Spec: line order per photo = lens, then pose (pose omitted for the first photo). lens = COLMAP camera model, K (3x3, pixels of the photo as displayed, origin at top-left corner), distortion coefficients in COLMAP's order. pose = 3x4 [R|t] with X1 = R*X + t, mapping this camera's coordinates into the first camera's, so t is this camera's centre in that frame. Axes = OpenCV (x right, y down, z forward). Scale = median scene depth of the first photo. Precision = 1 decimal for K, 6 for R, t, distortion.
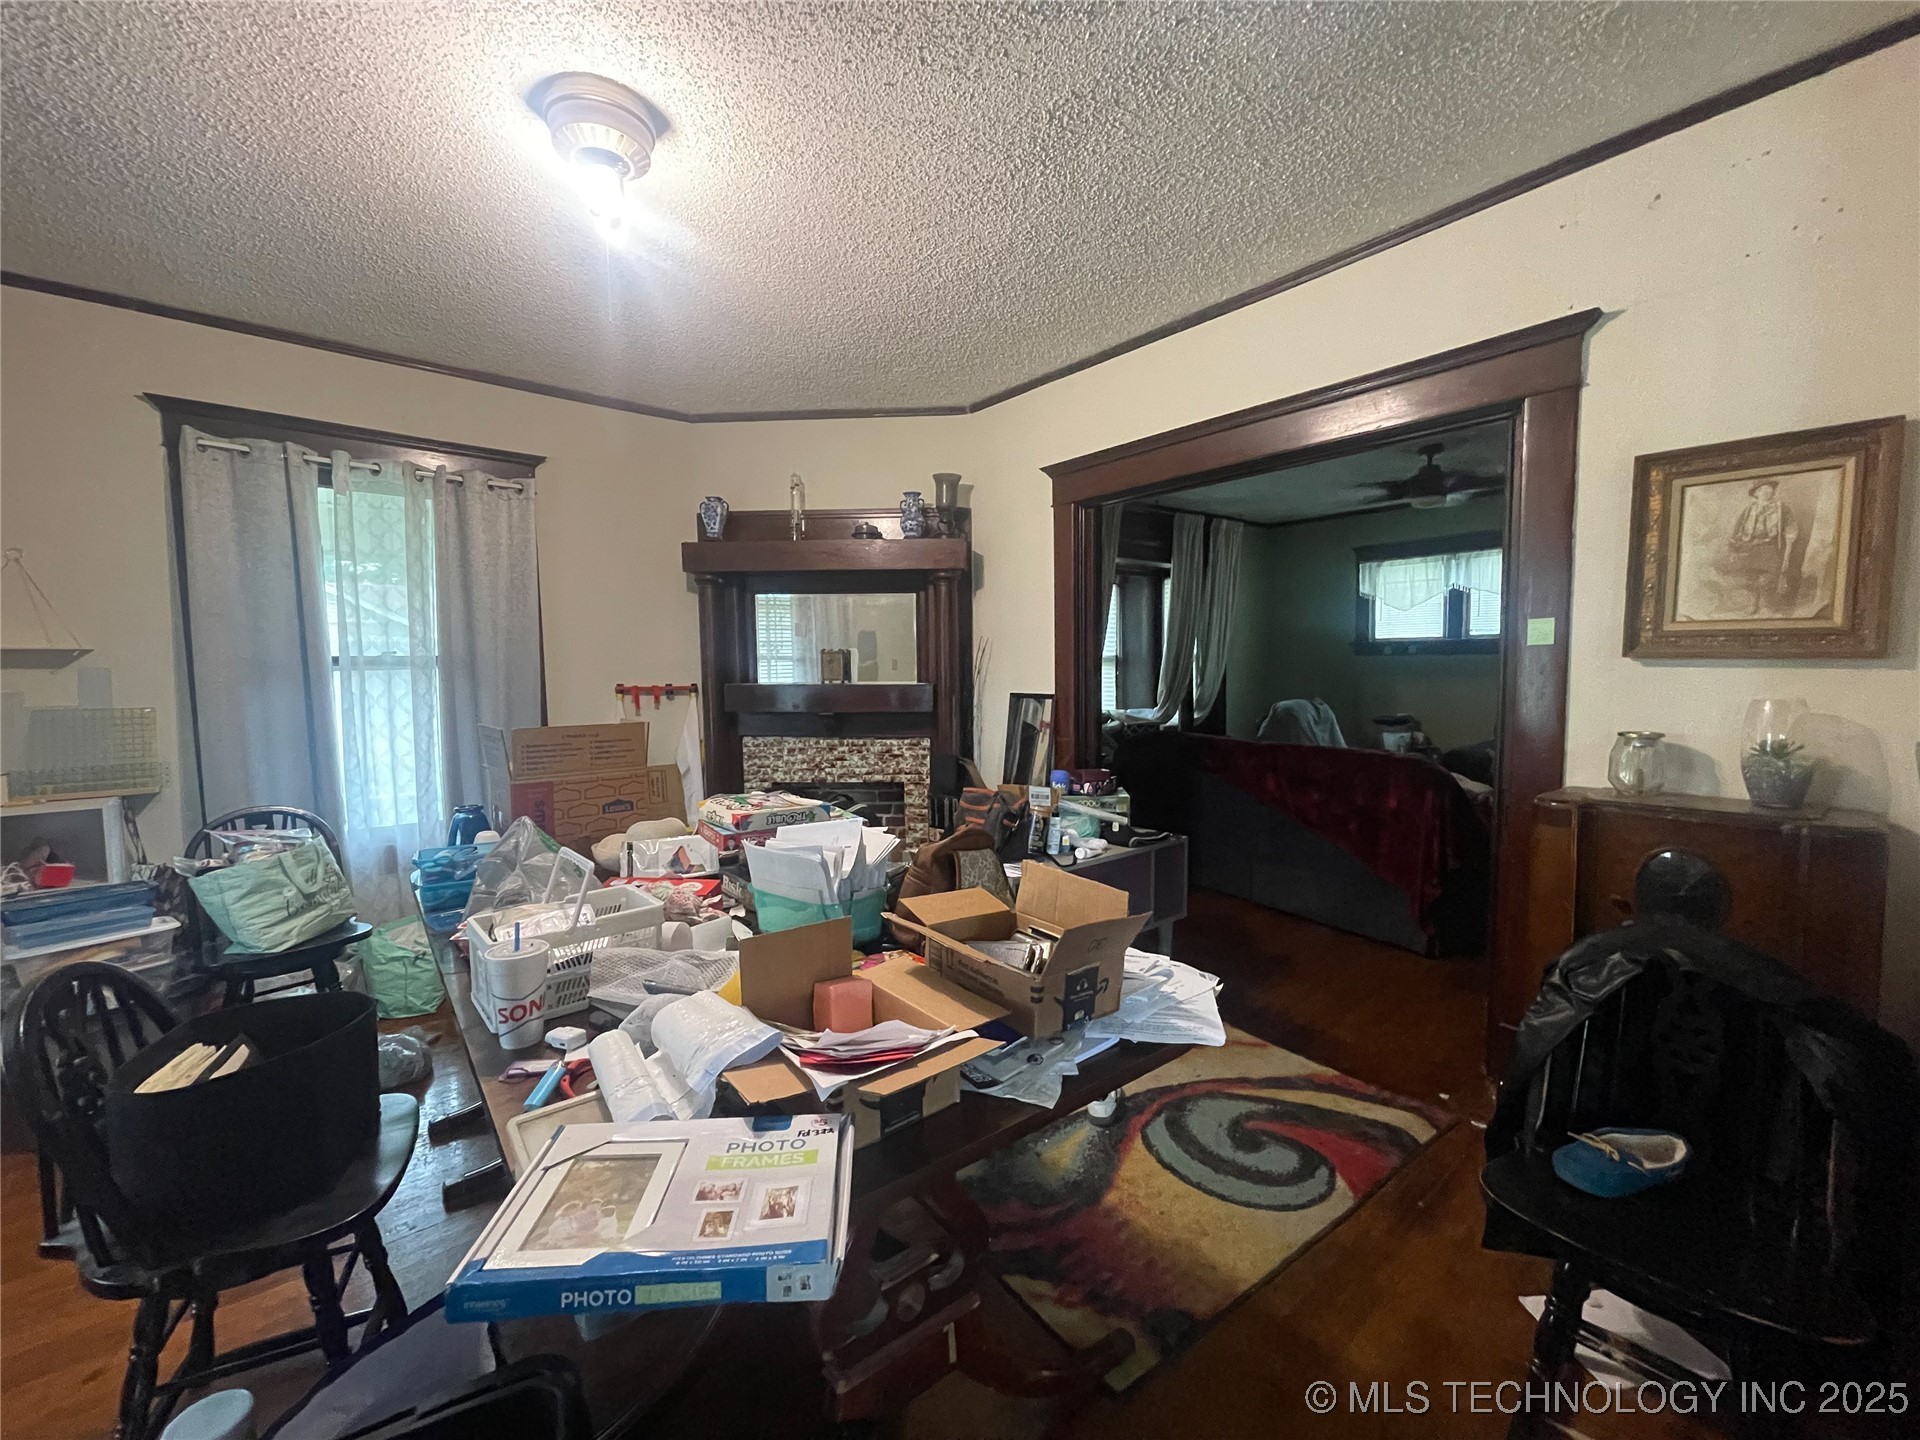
lens RADIAL K [[771.9, 0, 949.8], [0, 771.9, 722.7], [0, 0, 1]] dist [-0.005058, 0.002346]
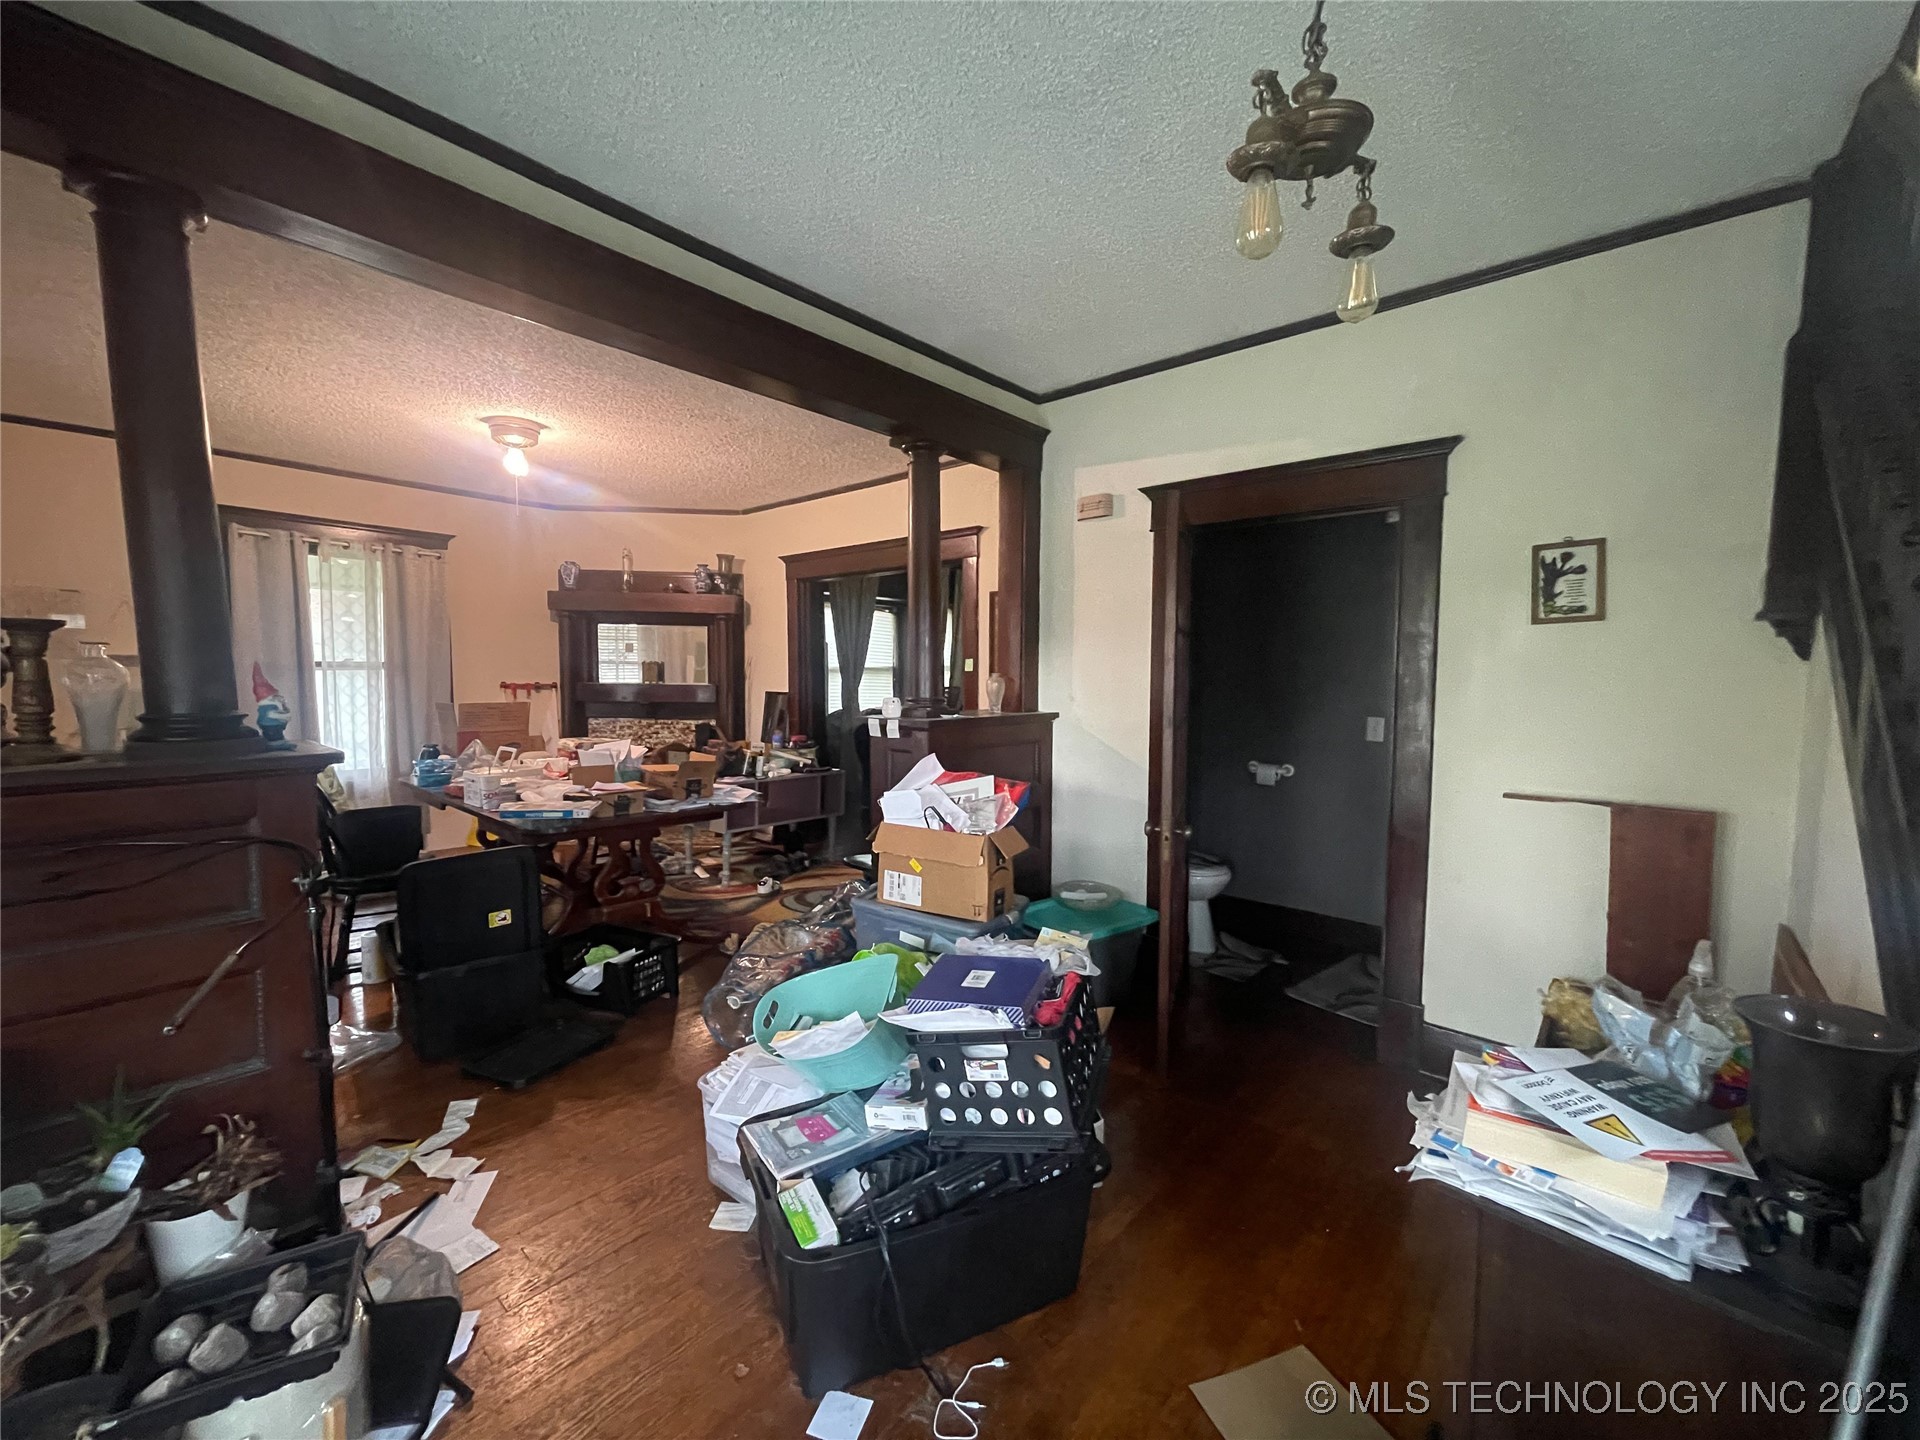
lens RADIAL K [[771.9, 0, 950.2], [0, 771.9, 721.3], [0, 0, 1]] dist [-0.005058, 0.002346]
pose [[0.987468, 0.009528, 0.157534, 0.255944], [-0.008401, 0.999934, -0.007822, 0.040837], [-0.157598, 0.006400, 0.987483, -0.800263]]
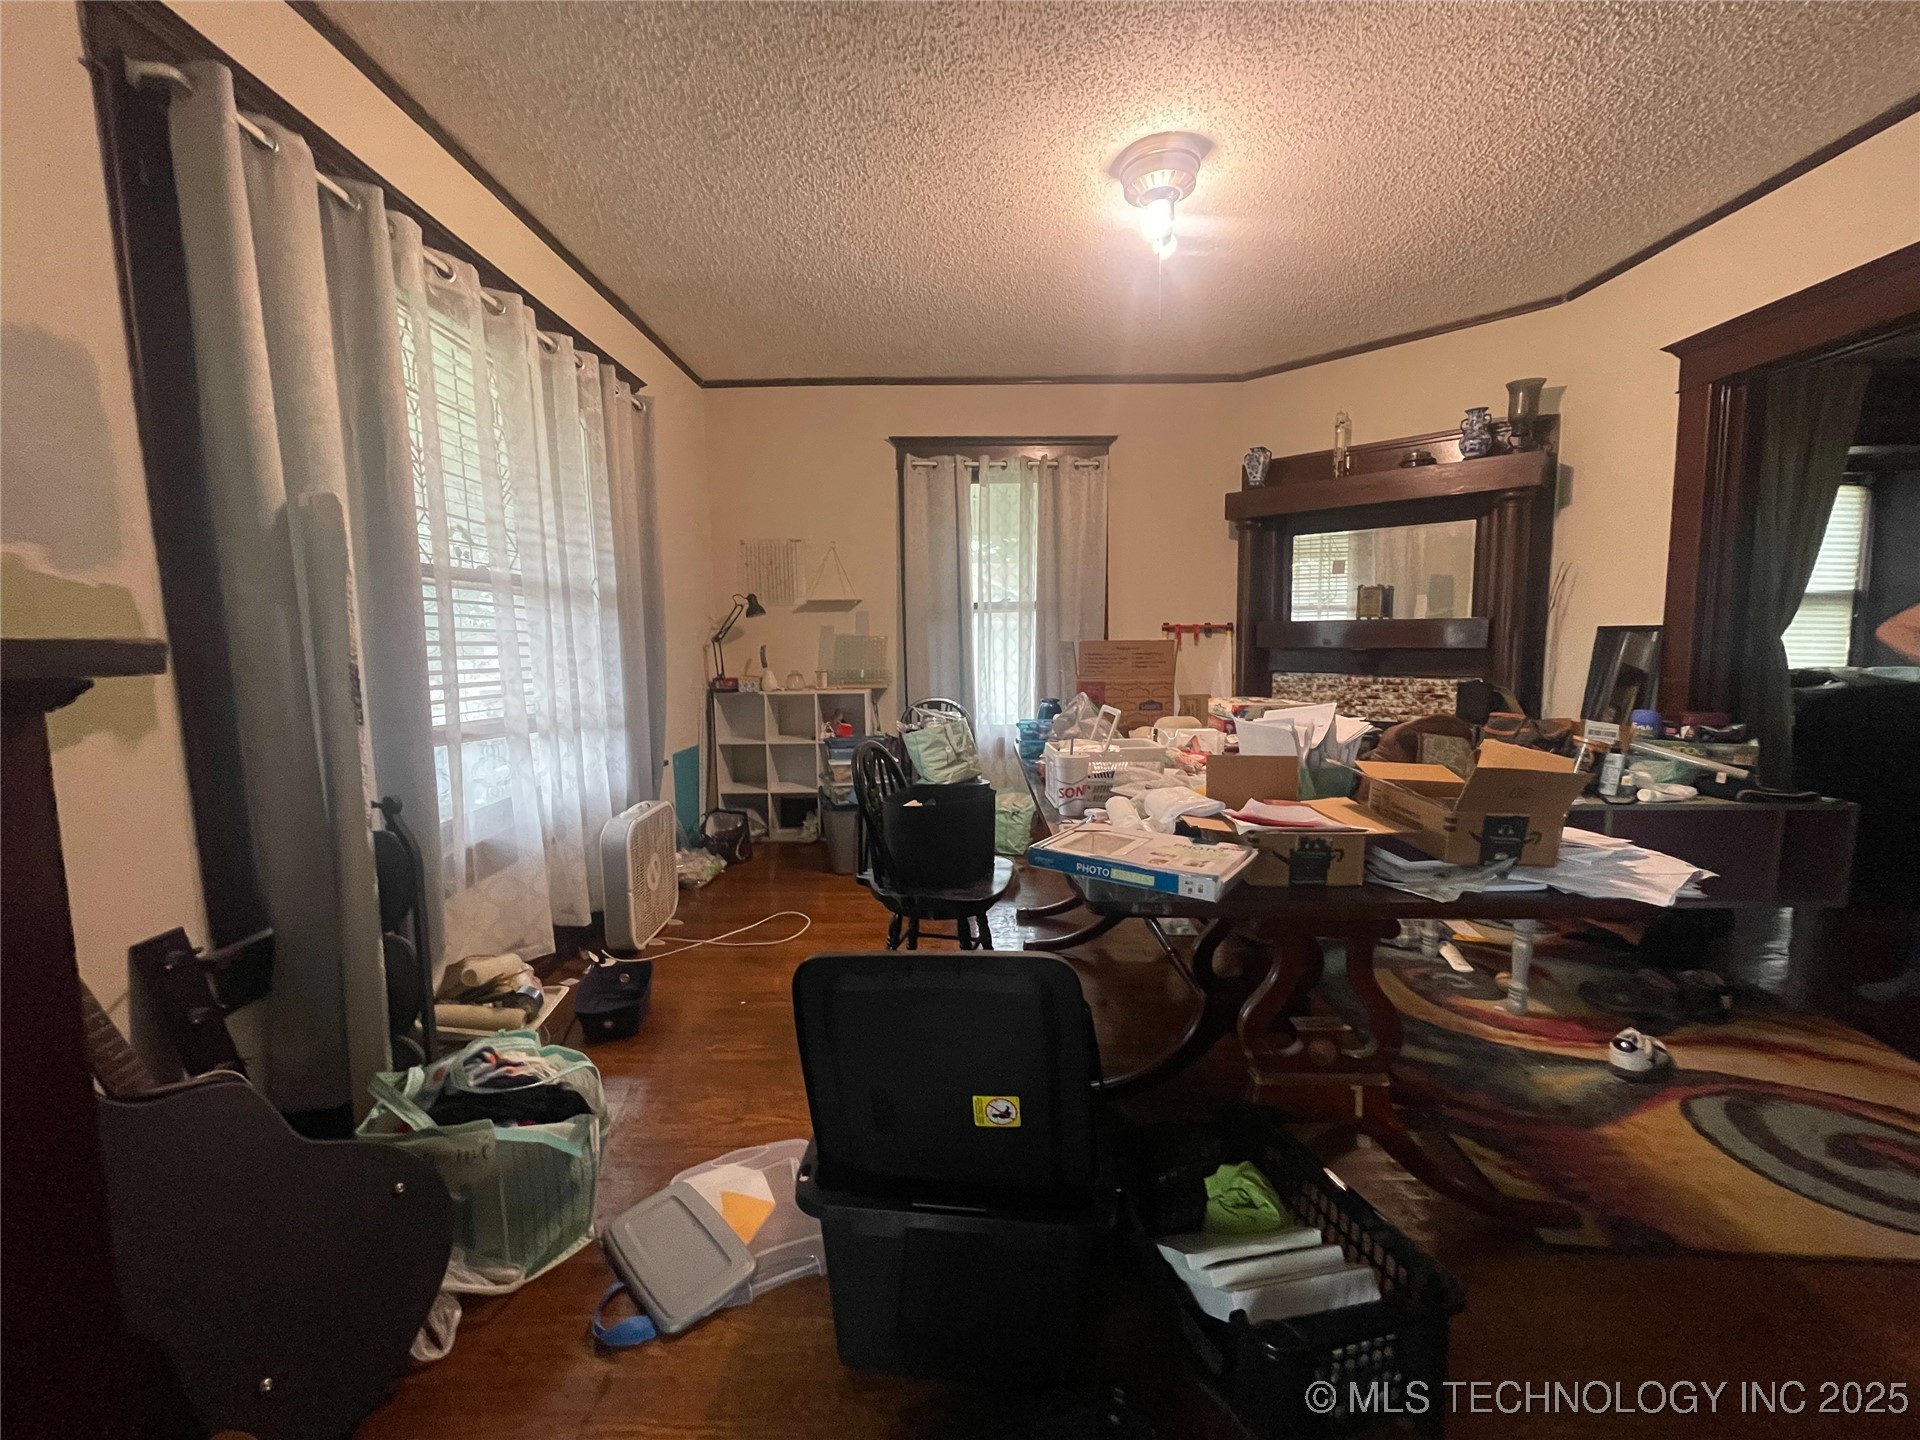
lens RADIAL K [[771.9, 0, 950.4], [0, 771.9, 722.5], [0, 0, 1]] dist [-0.005058, 0.002346]
pose [[0.769047, 0.066739, -0.635699, 0.094466], [-0.038391, 0.997562, 0.058284, 0.056108], [0.638039, -0.020418, 0.769734, -0.141994]]
